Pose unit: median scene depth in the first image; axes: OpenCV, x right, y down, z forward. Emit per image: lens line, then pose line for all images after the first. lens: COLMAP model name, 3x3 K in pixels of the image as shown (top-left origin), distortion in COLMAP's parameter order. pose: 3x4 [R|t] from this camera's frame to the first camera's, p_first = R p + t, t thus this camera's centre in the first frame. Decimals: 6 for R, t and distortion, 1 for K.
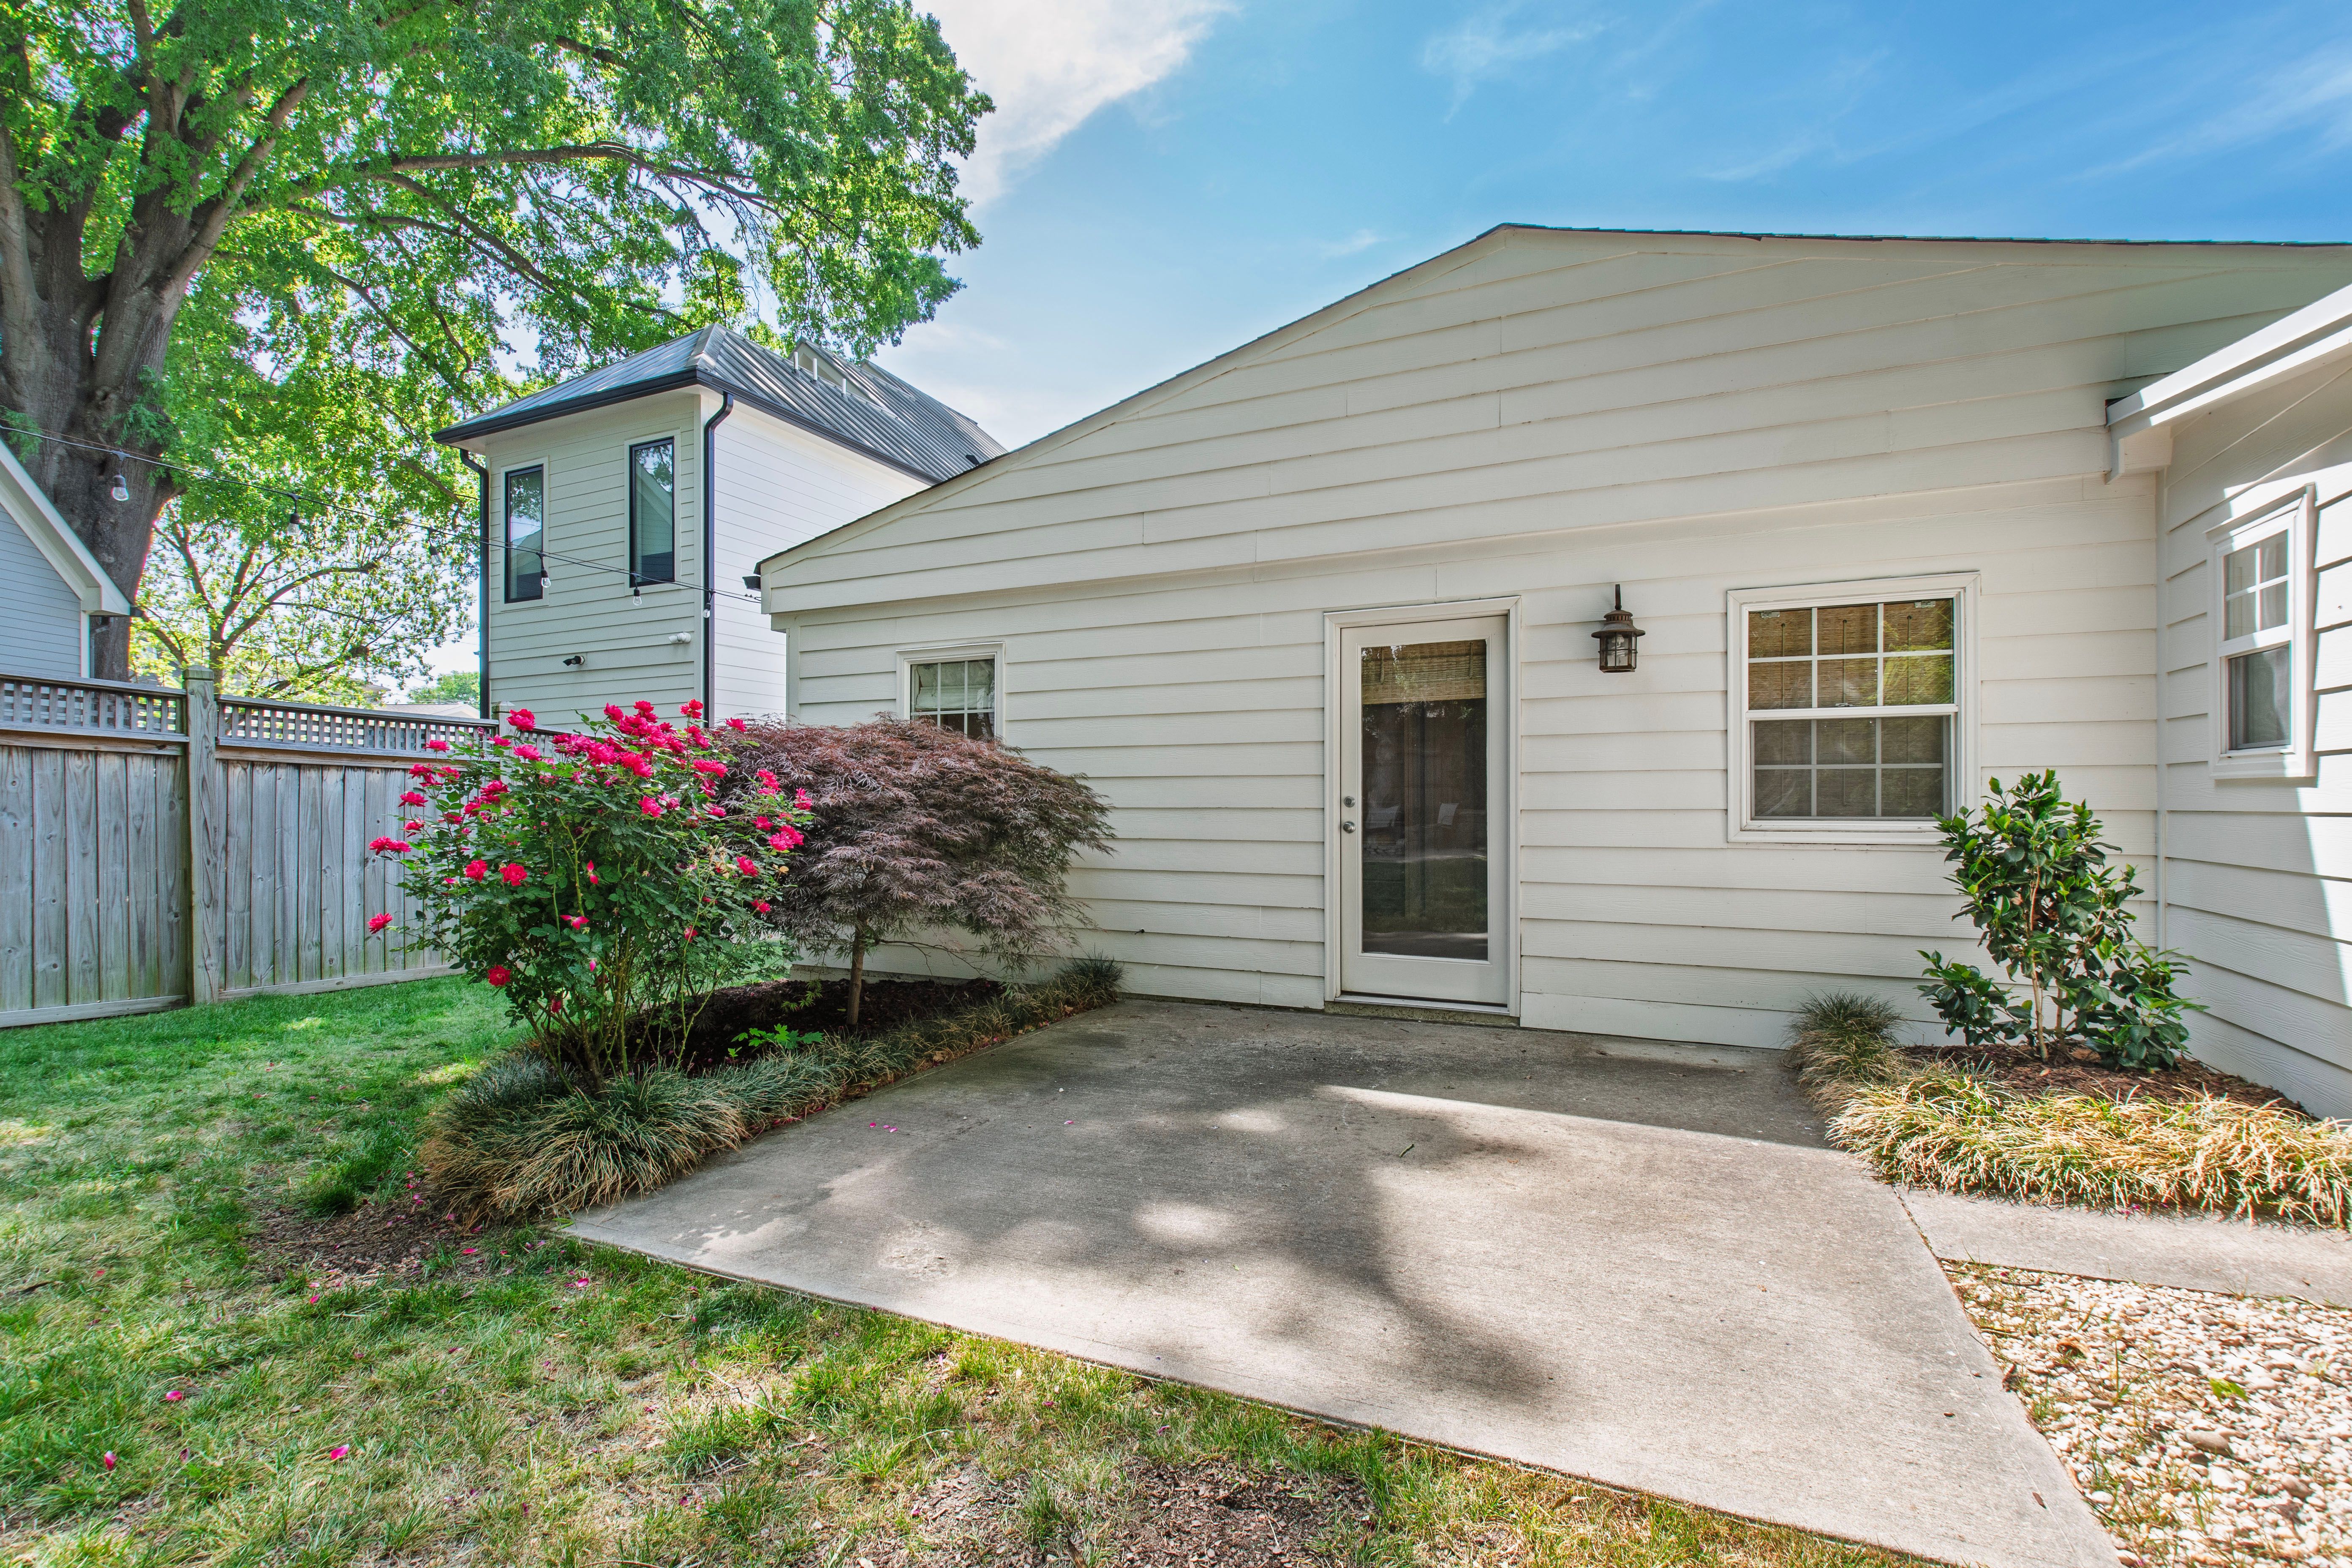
lens RADIAL K [[1008.2, 0, 1165.7], [0, 1008.2, 808.0], [0, 0, 1]] dist [-0.003749, -0.000614]
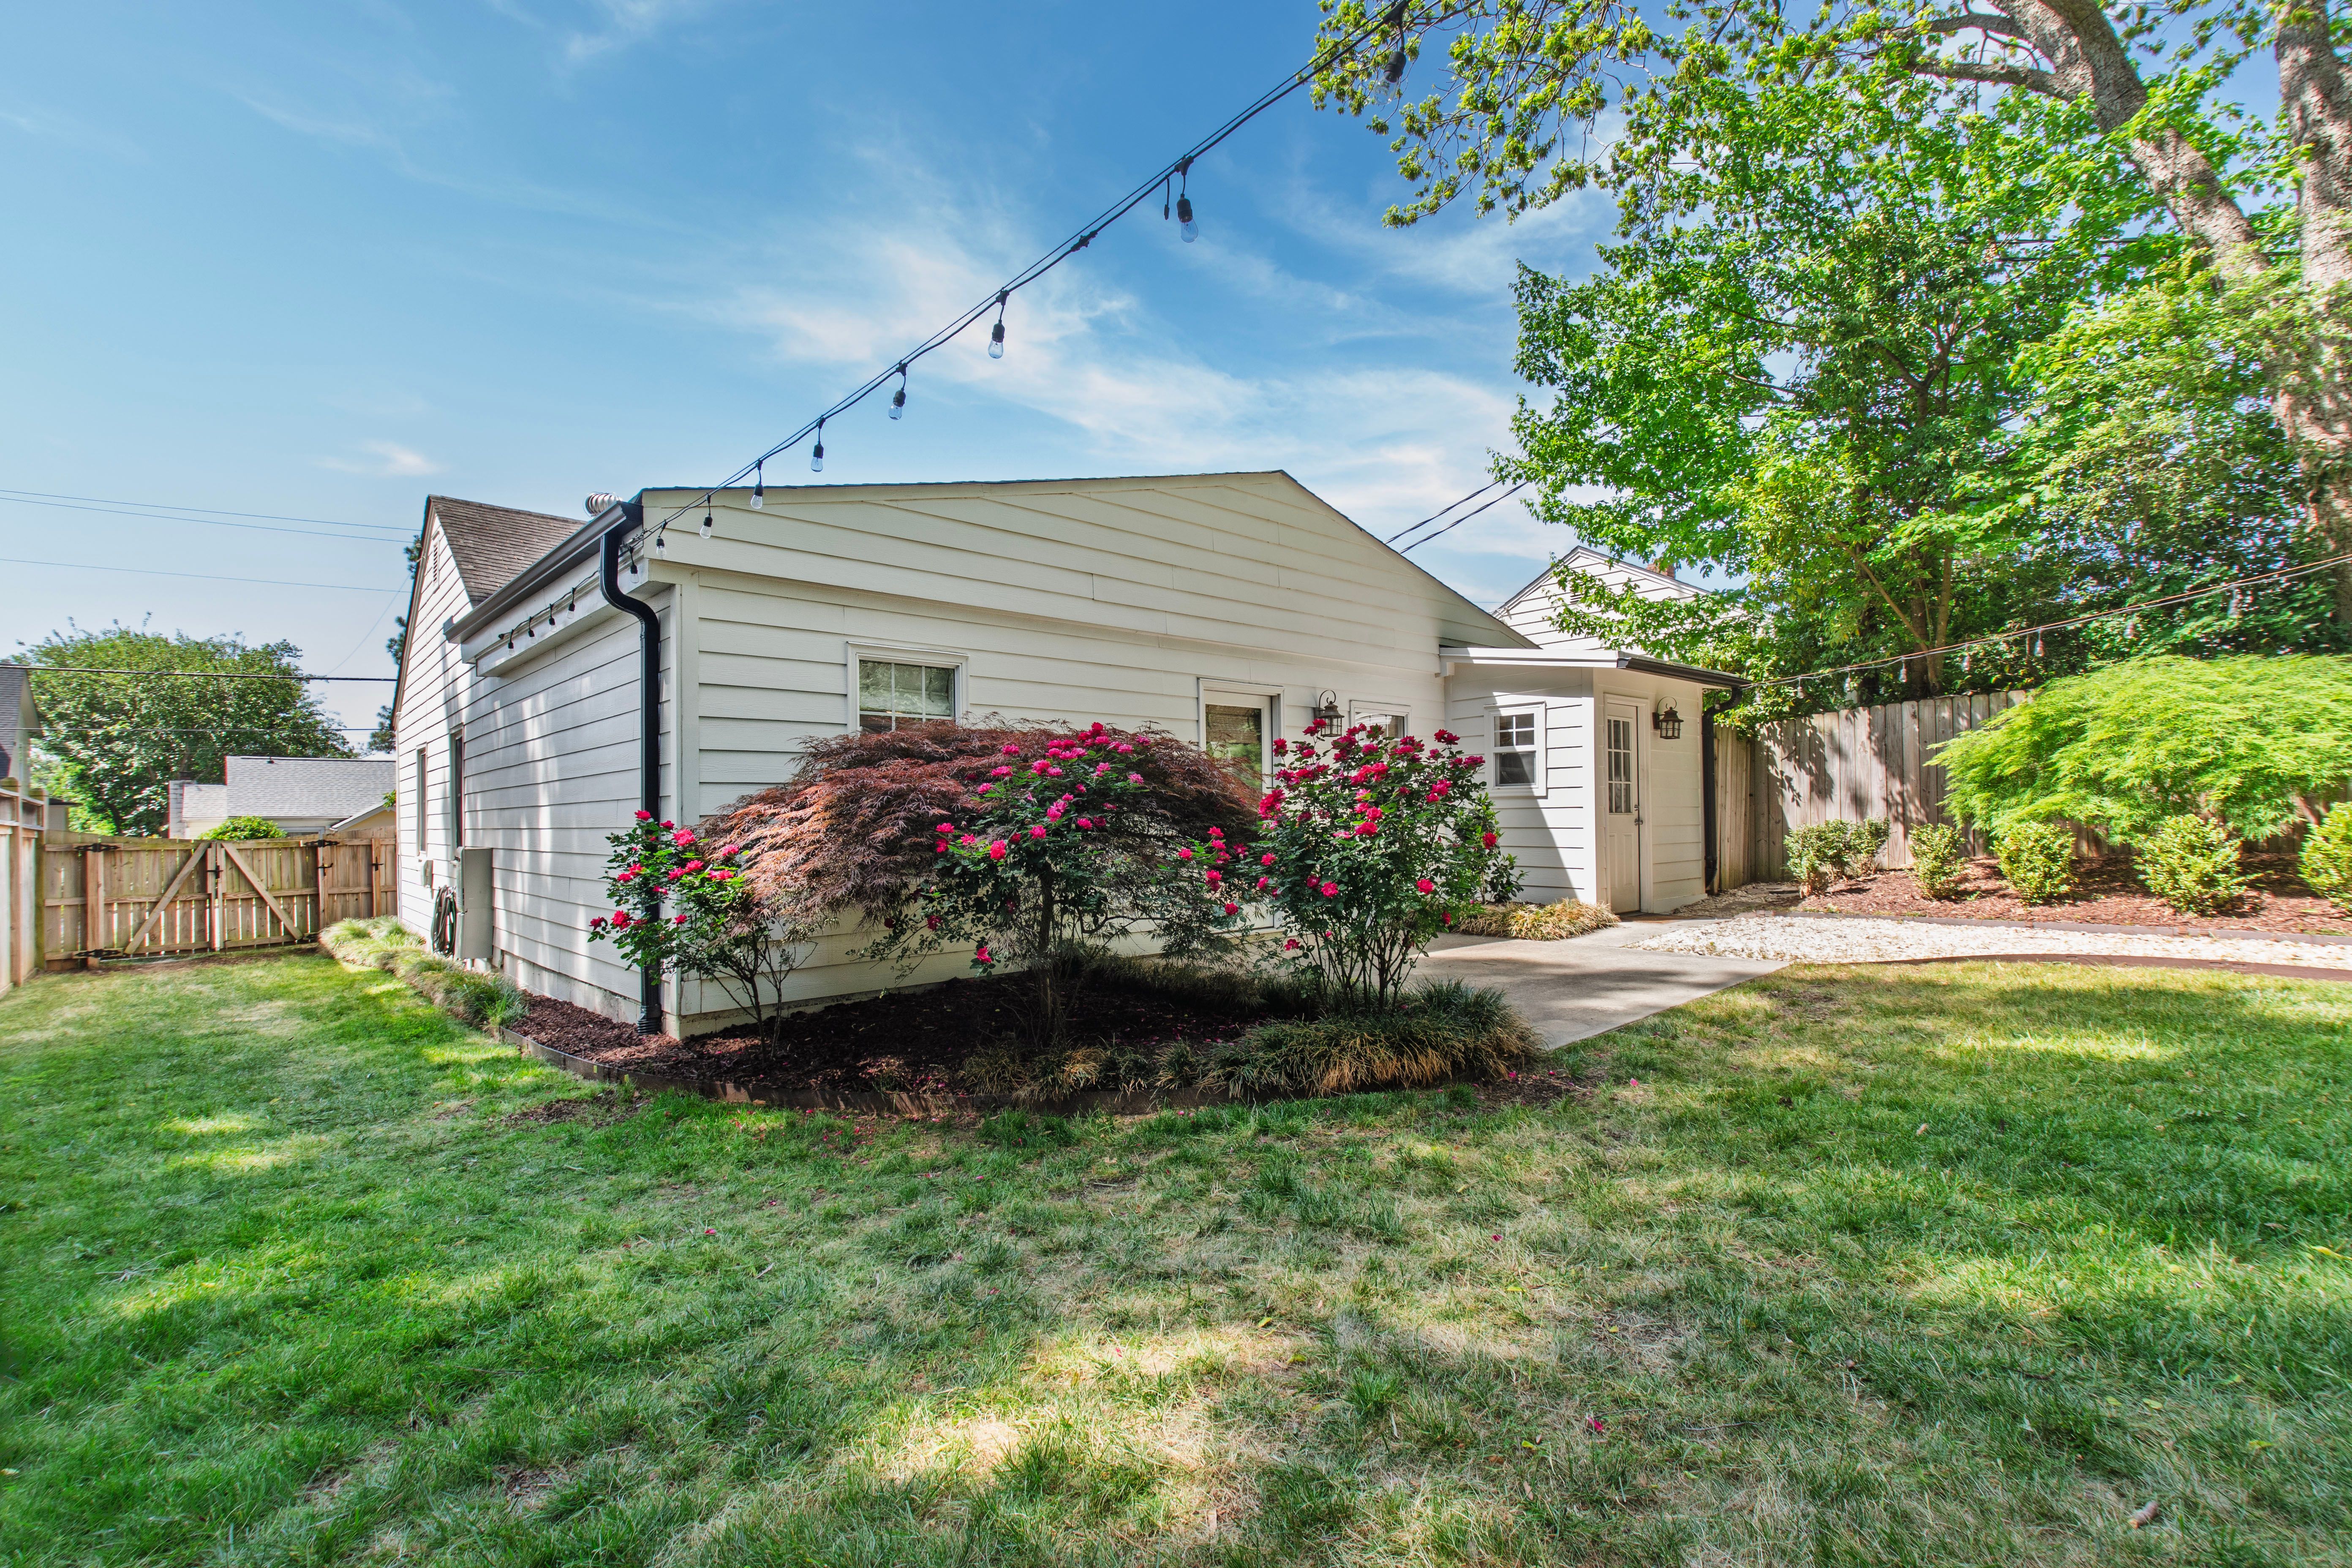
lens RADIAL K [[1008.2, 0, 1165.7], [0, 1008.2, 808.0], [0, 0, 1]] dist [-0.003749, -0.000614]
pose [[0.410789, 0.002788, 0.911726, -1.345208], [0.015319, 0.999833, -0.009959, 0.012388], [-0.911602, 0.018058, 0.410677, 0.492779]]
